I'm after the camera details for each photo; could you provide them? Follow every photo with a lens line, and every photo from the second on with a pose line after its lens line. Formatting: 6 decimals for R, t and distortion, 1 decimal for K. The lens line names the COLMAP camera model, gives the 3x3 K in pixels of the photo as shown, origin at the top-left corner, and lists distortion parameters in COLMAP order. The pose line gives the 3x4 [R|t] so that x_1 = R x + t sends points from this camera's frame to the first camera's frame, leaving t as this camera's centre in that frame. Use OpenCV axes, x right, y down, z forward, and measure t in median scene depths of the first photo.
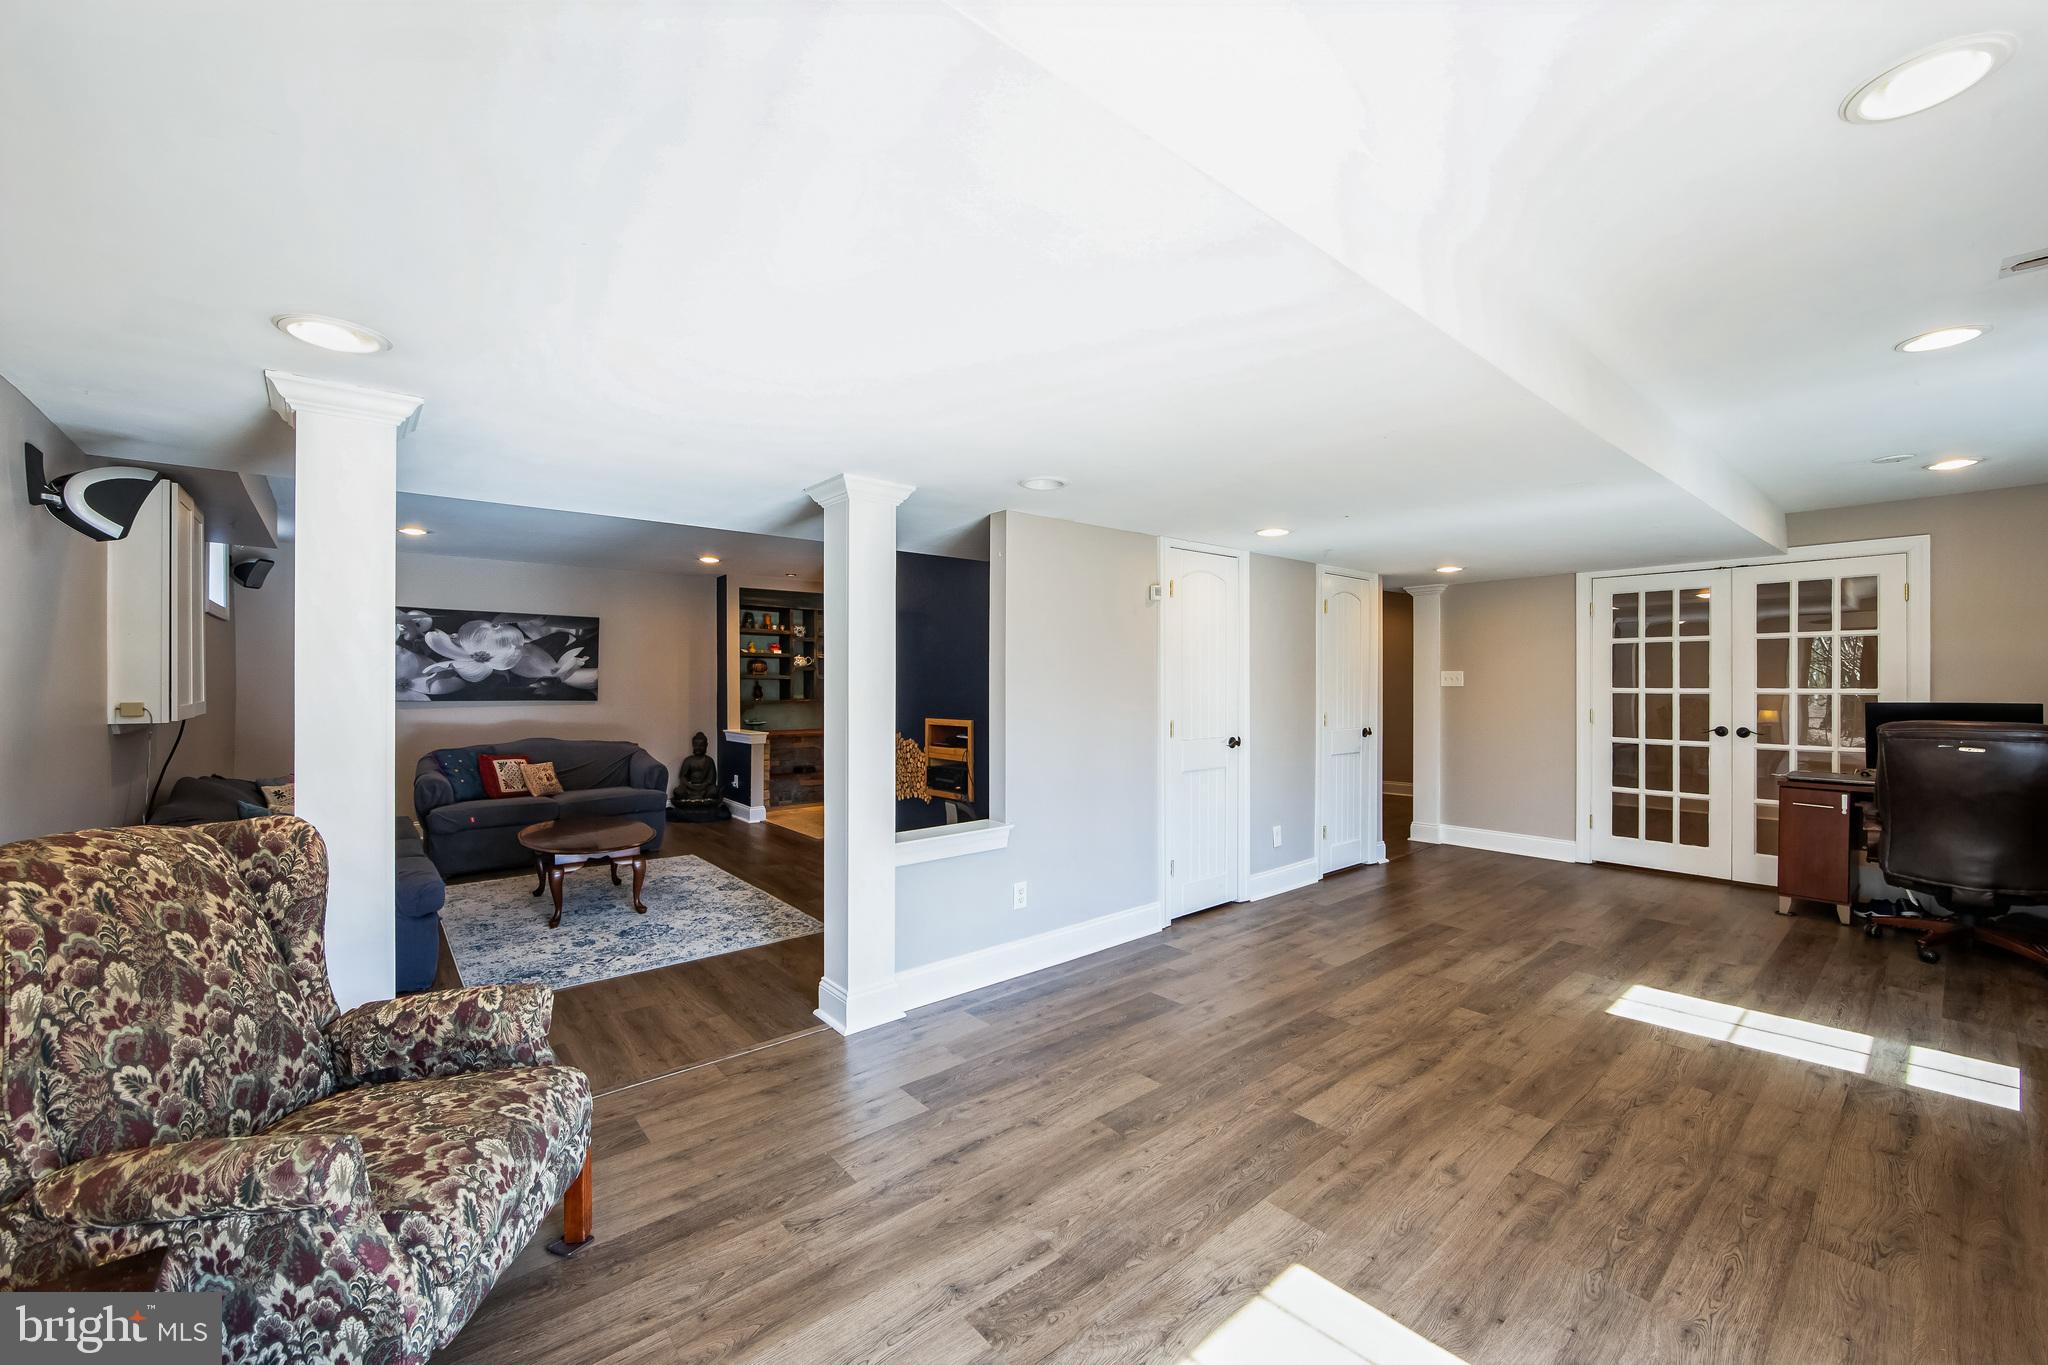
lens RADIAL K [[810.0, 0, 1013.2], [0, 810.0, 680.8], [0, 0, 1]] dist [-0.003264, -0.000412]
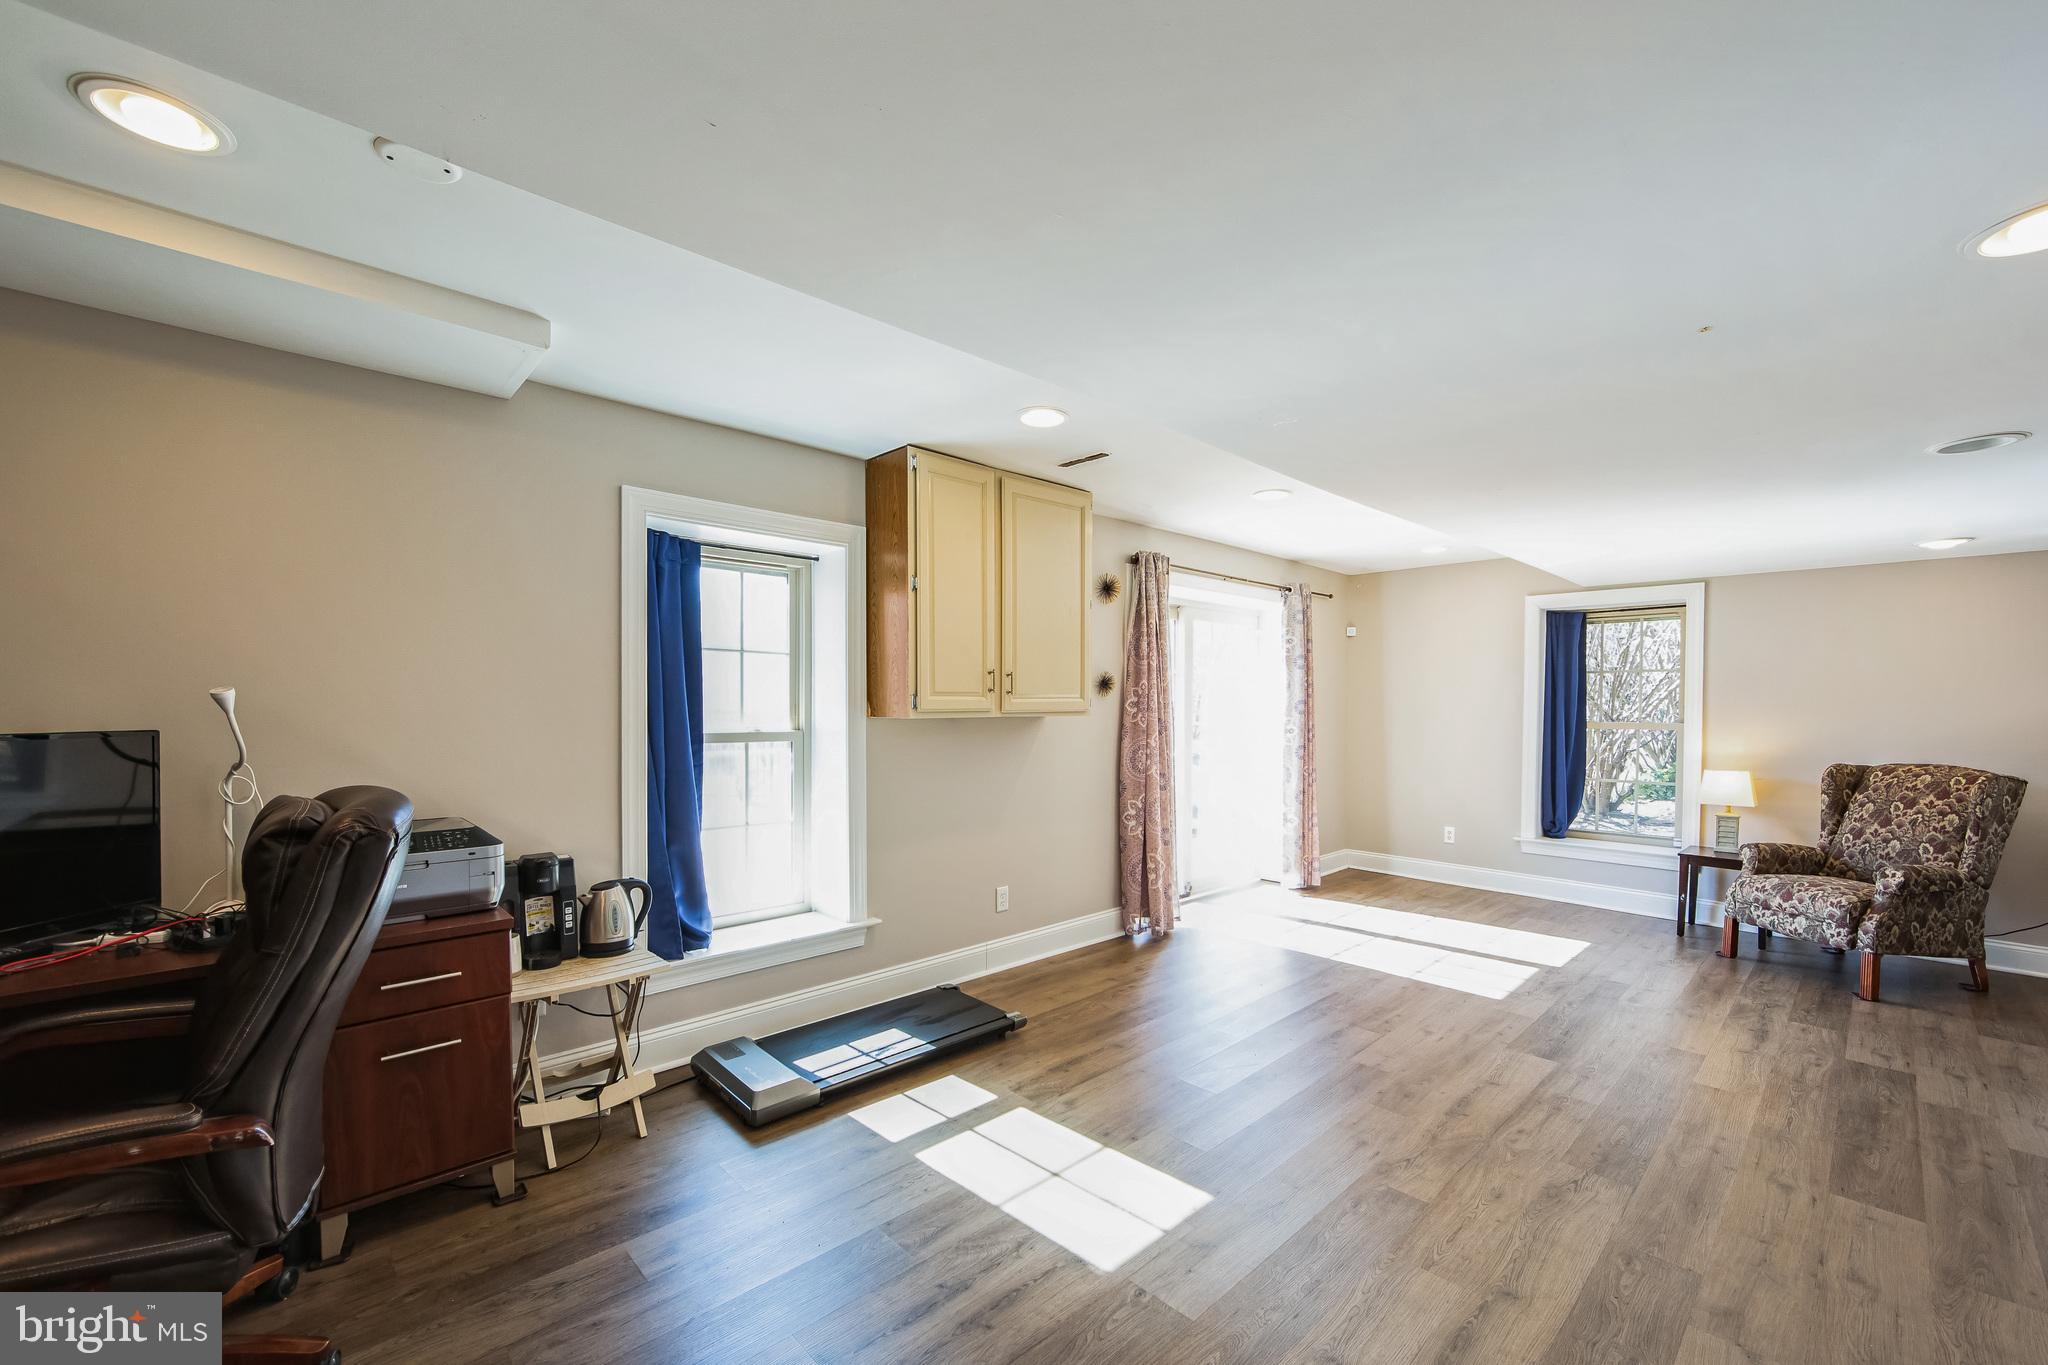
lens RADIAL K [[810.0, 0, 1033.9], [0, 810.0, 702.7], [0, 0, 1]] dist [-0.003264, -0.000412]
pose [[-0.997675, -0.003500, -0.068057, 1.177517], [-0.003531, 0.999994, 0.000338, 0.000731], [0.068056, 0.000578, -0.997681, 2.093806]]
